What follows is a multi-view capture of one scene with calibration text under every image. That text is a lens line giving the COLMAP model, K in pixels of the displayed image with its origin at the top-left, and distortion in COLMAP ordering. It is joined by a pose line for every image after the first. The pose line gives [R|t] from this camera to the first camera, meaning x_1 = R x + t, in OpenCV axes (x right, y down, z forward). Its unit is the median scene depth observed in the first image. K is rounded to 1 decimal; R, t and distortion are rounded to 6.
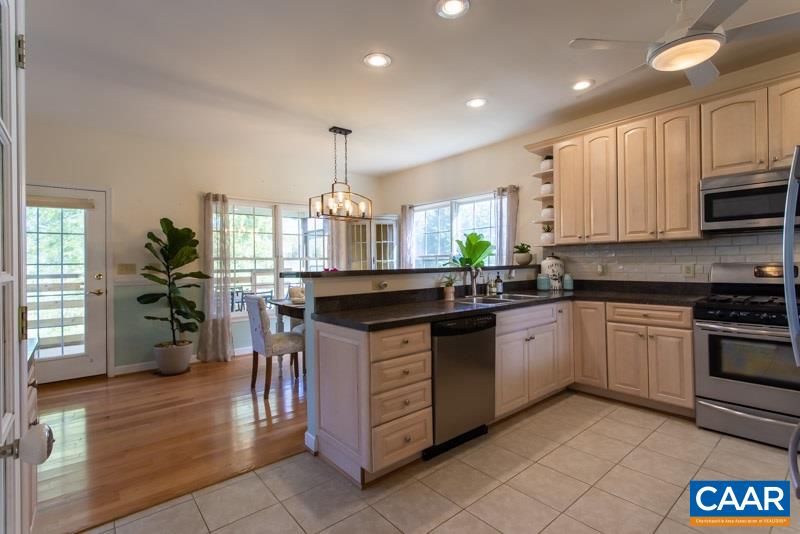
lens RADIAL K [[377.9, 0, 402.1], [0, 377.9, 264.6], [0, 0, 1]] dist [0.001644, -0.000487]
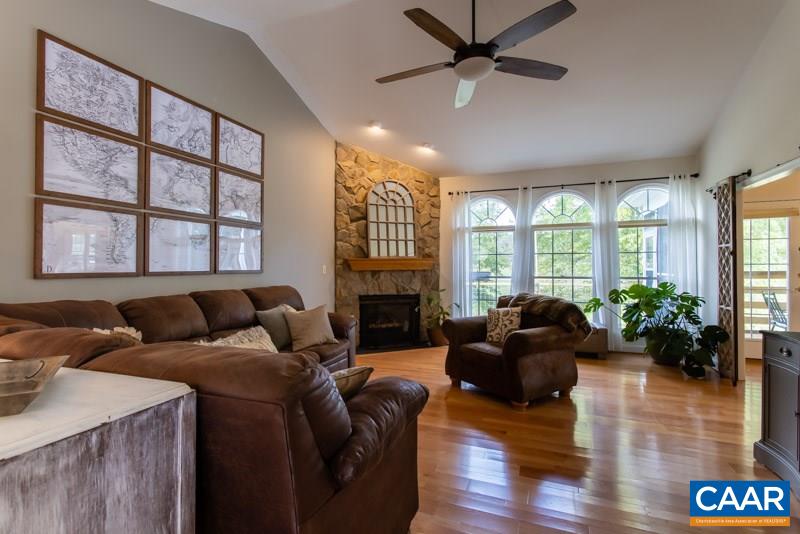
lens RADIAL K [[377.9, 0, 401.5], [0, 377.9, 261.3], [0, 0, 1]] dist [0.001644, -0.000487]
pose [[0.479076, -0.002809, -0.877769, -0.429880], [-0.004529, 0.999974, -0.005671, 0.002650], [0.877762, 0.006692, 0.479051, -0.675122]]
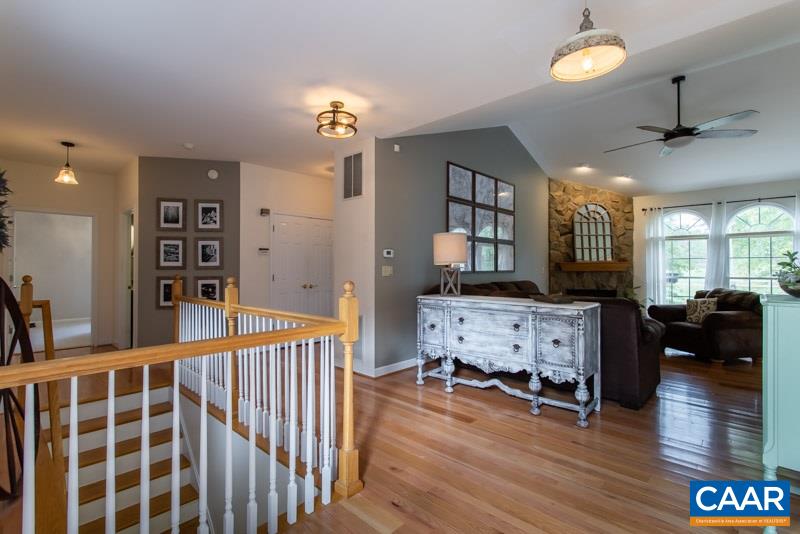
lens RADIAL K [[377.9, 0, 396.5], [0, 377.9, 262.4], [0, 0, 1]] dist [0.001644, -0.000487]
pose [[0.115197, -0.005645, -0.993327, 0.100313], [-0.004580, 0.999970, -0.006214, 0.000113], [0.993332, 0.005265, 0.115167, -1.261185]]
